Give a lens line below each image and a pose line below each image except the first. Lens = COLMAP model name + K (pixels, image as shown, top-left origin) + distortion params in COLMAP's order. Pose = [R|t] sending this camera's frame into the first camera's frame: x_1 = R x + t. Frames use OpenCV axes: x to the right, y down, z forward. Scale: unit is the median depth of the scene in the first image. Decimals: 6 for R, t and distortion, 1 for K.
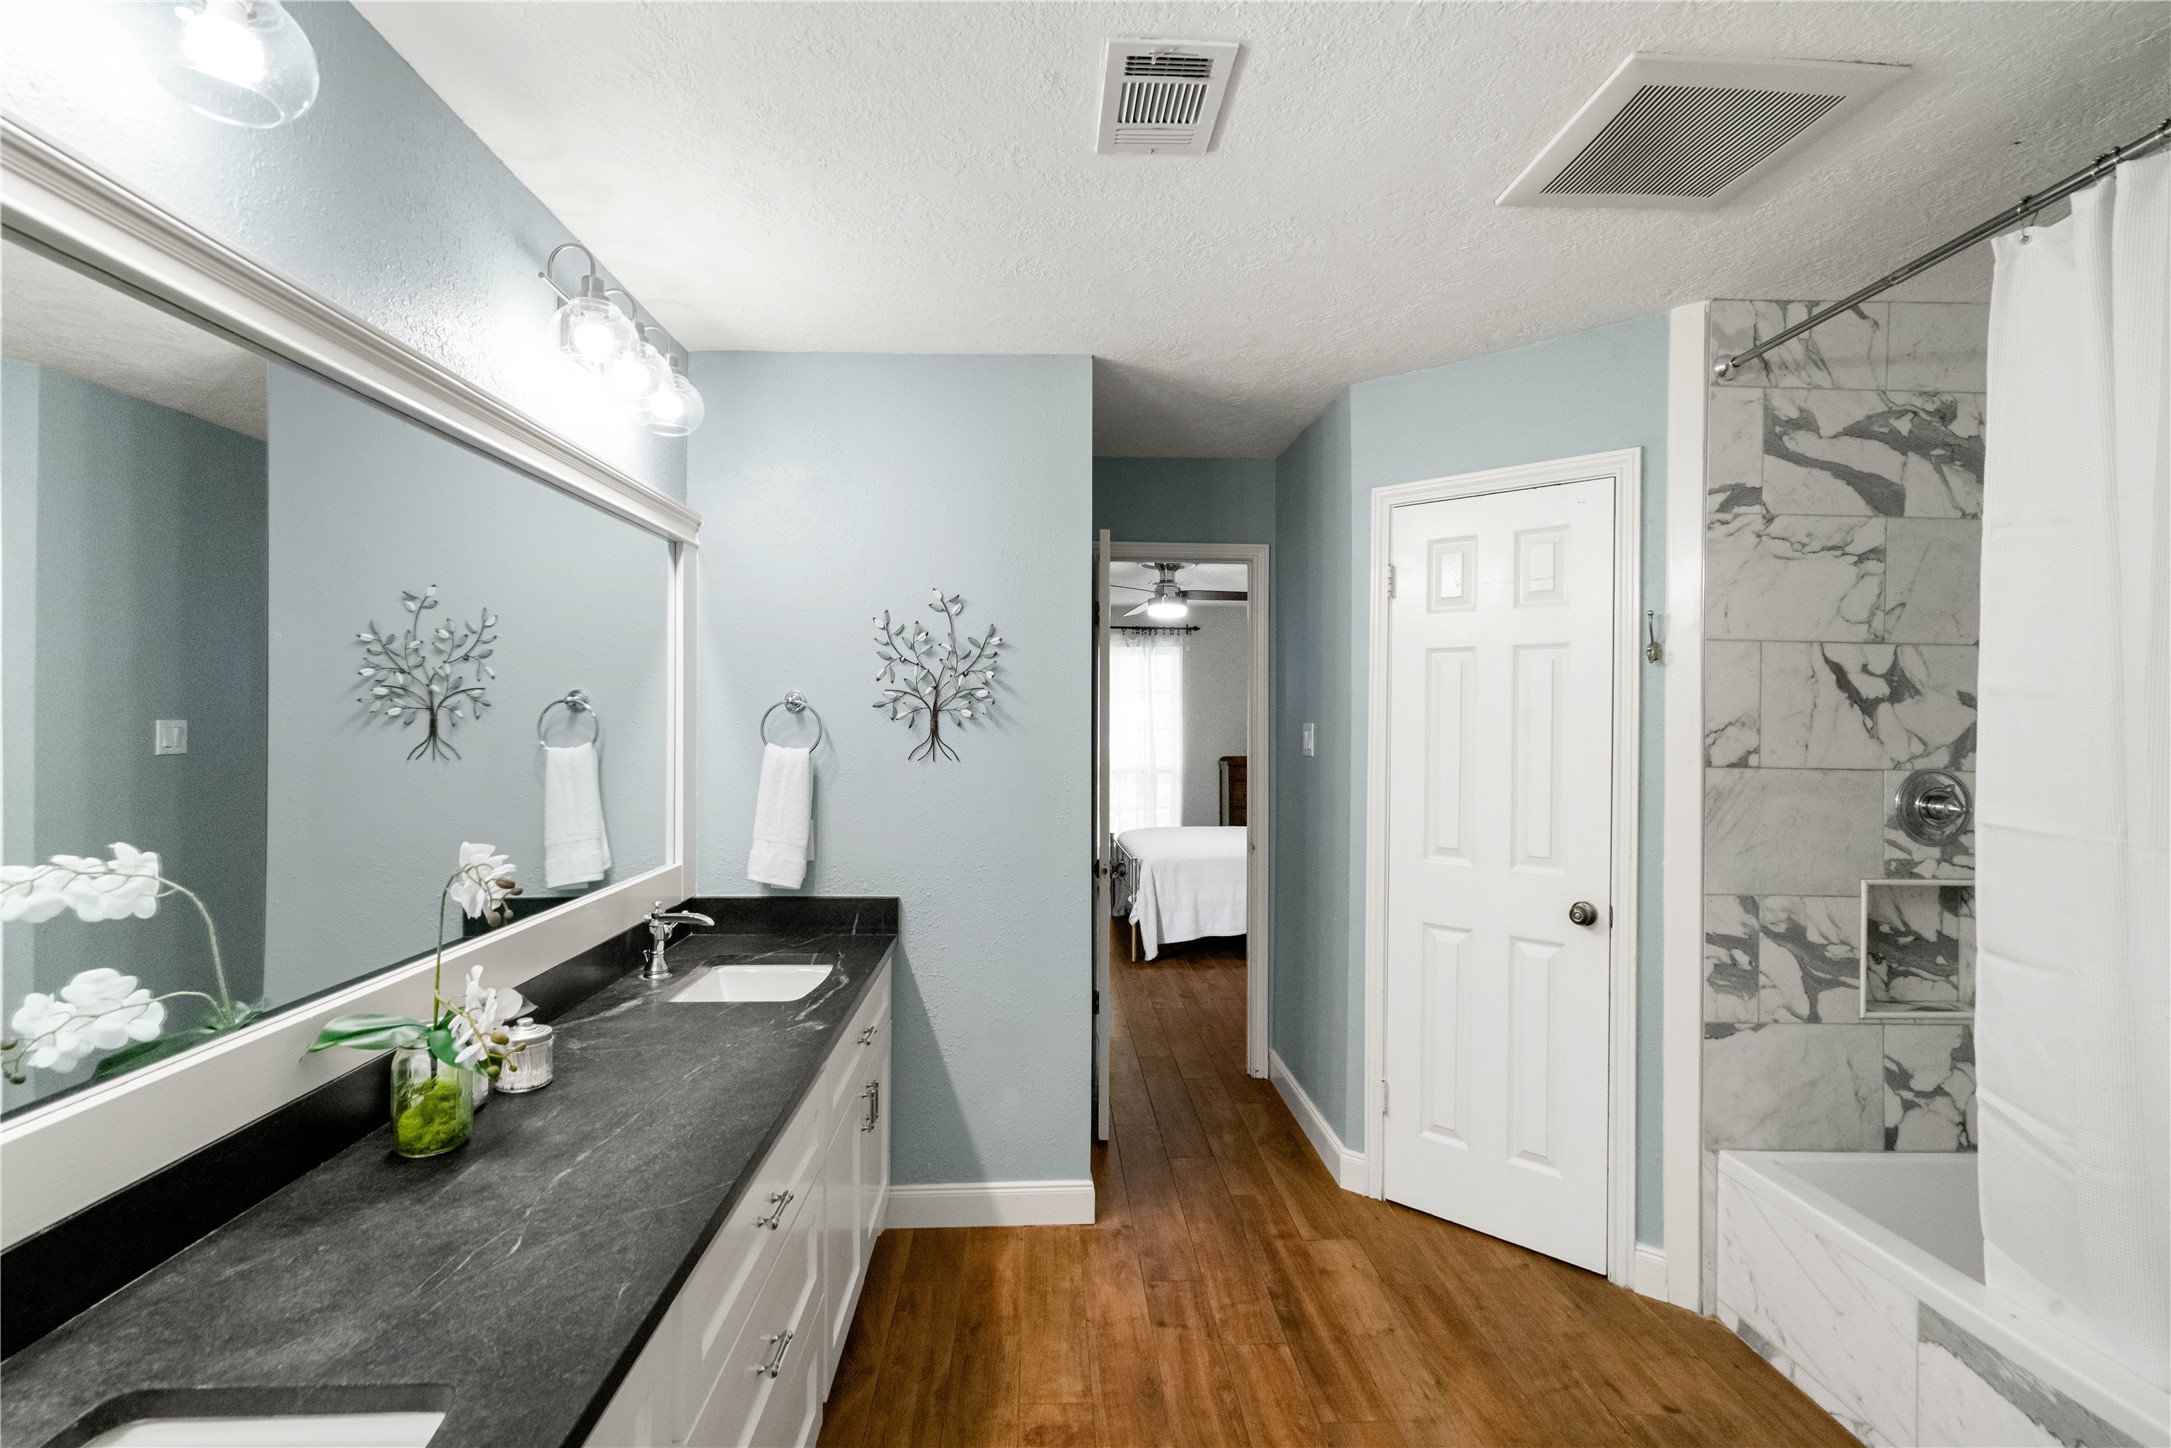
lens RADIAL K [[1034.3, 0, 1086.7], [0, 1034.3, 712.0], [0, 0, 1]] dist [-0.006738, -0.000471]
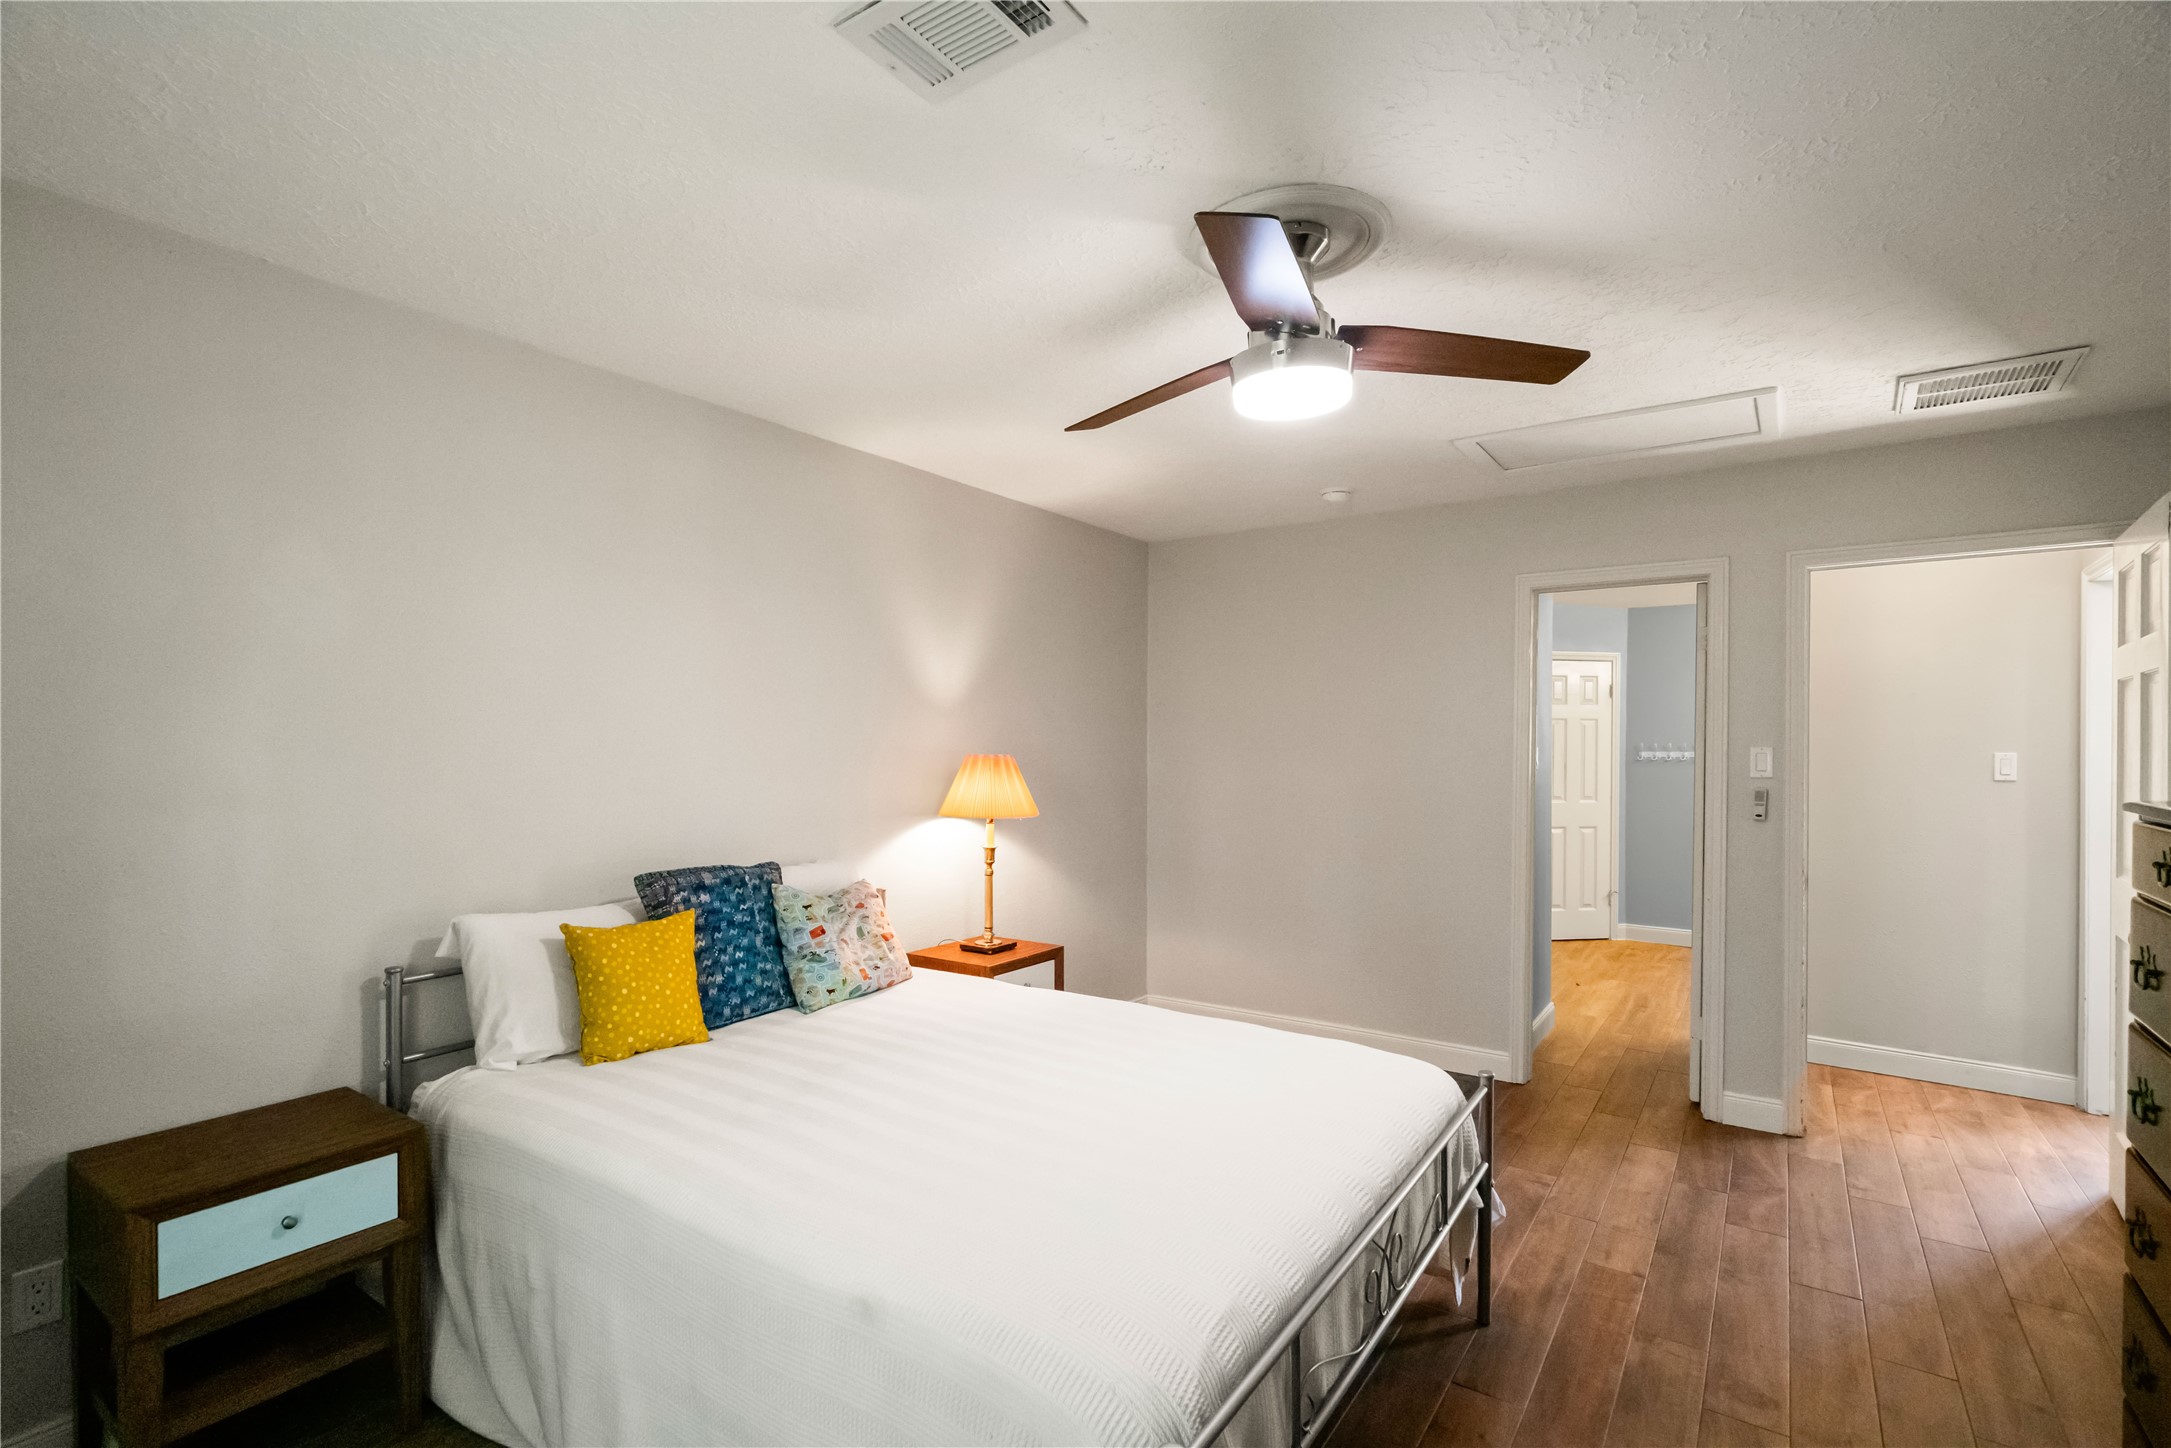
lens RADIAL K [[992.8, 0, 1088.0], [0, 992.8, 734.8], [0, 0, 1]] dist [-0.004788, 0.003894]
pose [[-0.791021, -0.013664, 0.611636, -0.140114], [-0.021001, 0.999768, -0.004826, 0.023307], [-0.611428, -0.016663, -0.791125, 2.982380]]
